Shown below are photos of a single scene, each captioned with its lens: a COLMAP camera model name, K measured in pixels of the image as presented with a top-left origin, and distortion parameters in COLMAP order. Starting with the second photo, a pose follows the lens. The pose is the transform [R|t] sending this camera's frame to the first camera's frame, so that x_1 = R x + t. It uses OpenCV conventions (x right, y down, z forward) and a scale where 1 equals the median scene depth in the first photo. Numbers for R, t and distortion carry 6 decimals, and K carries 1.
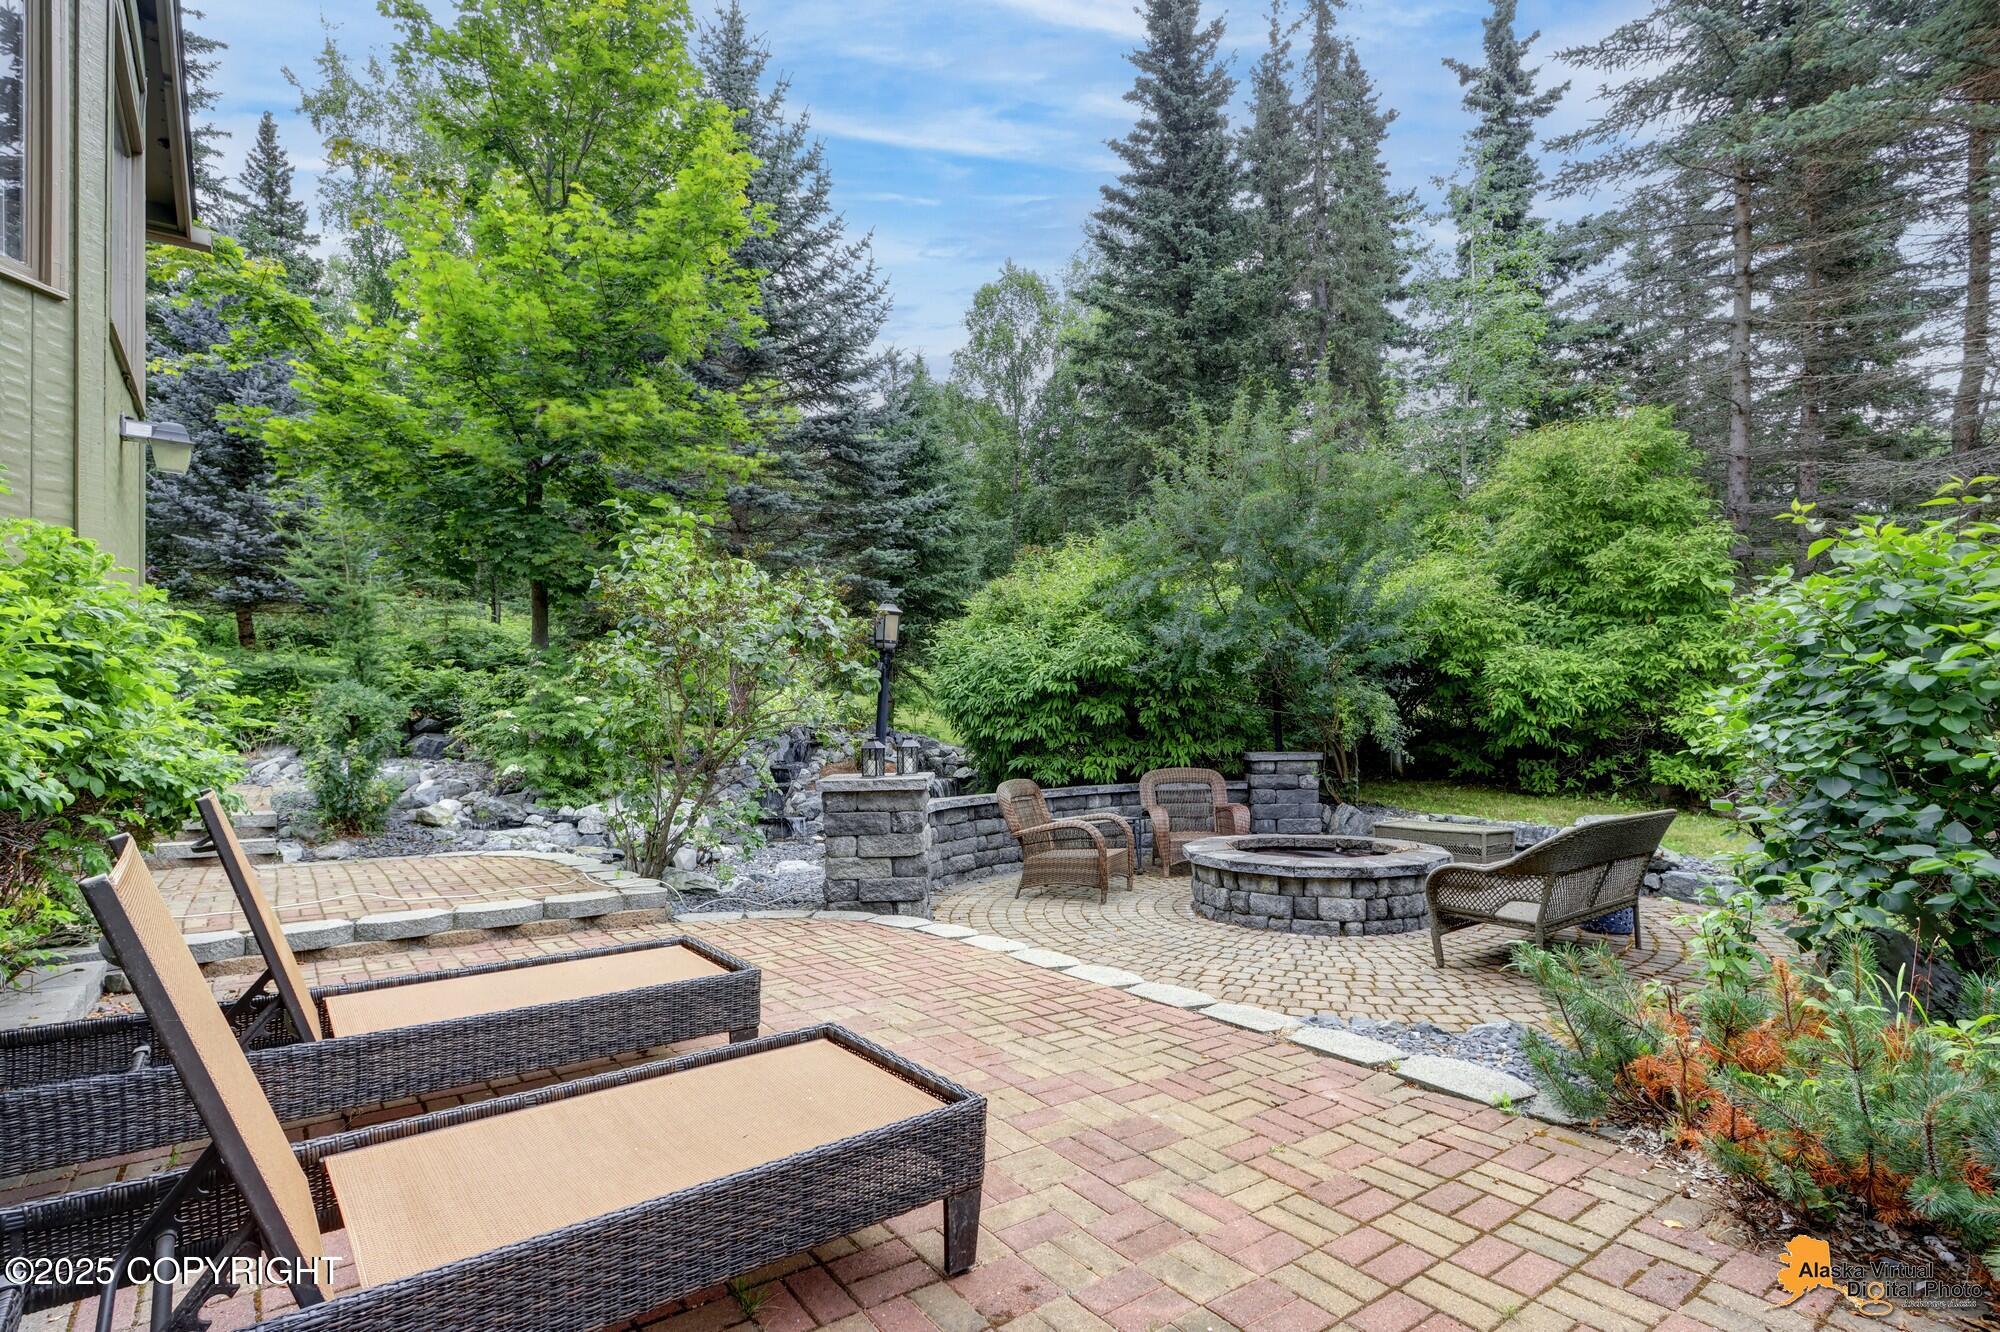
lens RADIAL K [[887.9, 0, 987.7], [0, 887.9, 714.3], [0, 0, 1]] dist [-0.000298, -0.000960]
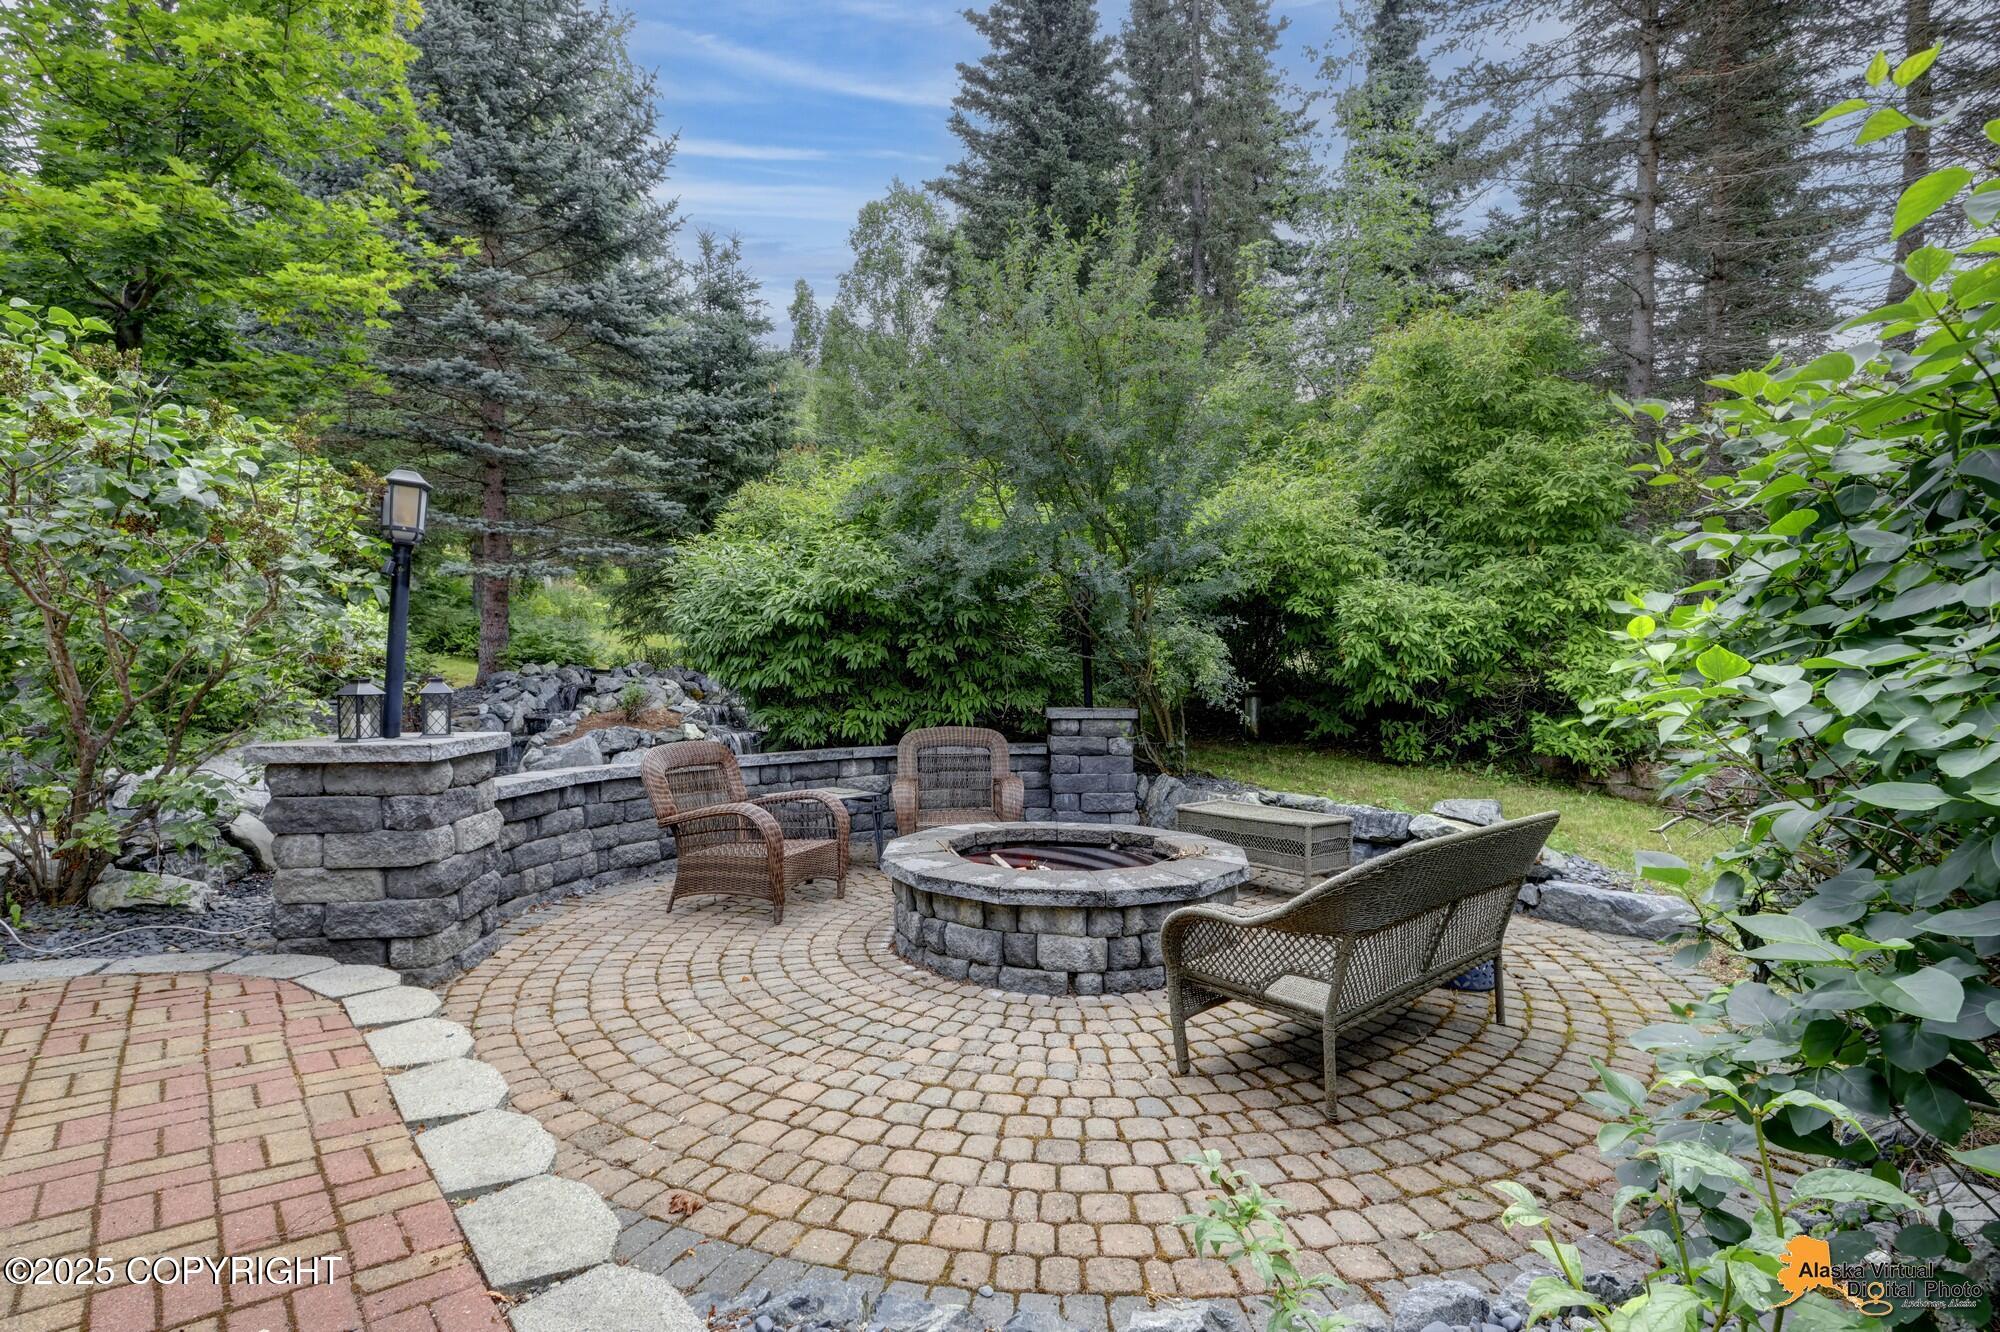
lens RADIAL K [[911.4, 0, 965.2], [0, 911.4, 657.6], [0, 0, 1]] dist [0.001191, -0.000318]
pose [[0.996788, 0.018406, 0.077941, 0.168525], [-0.017972, 0.999819, -0.006263, 0.005408], [-0.078042, 0.004842, 0.996938, 0.215284]]
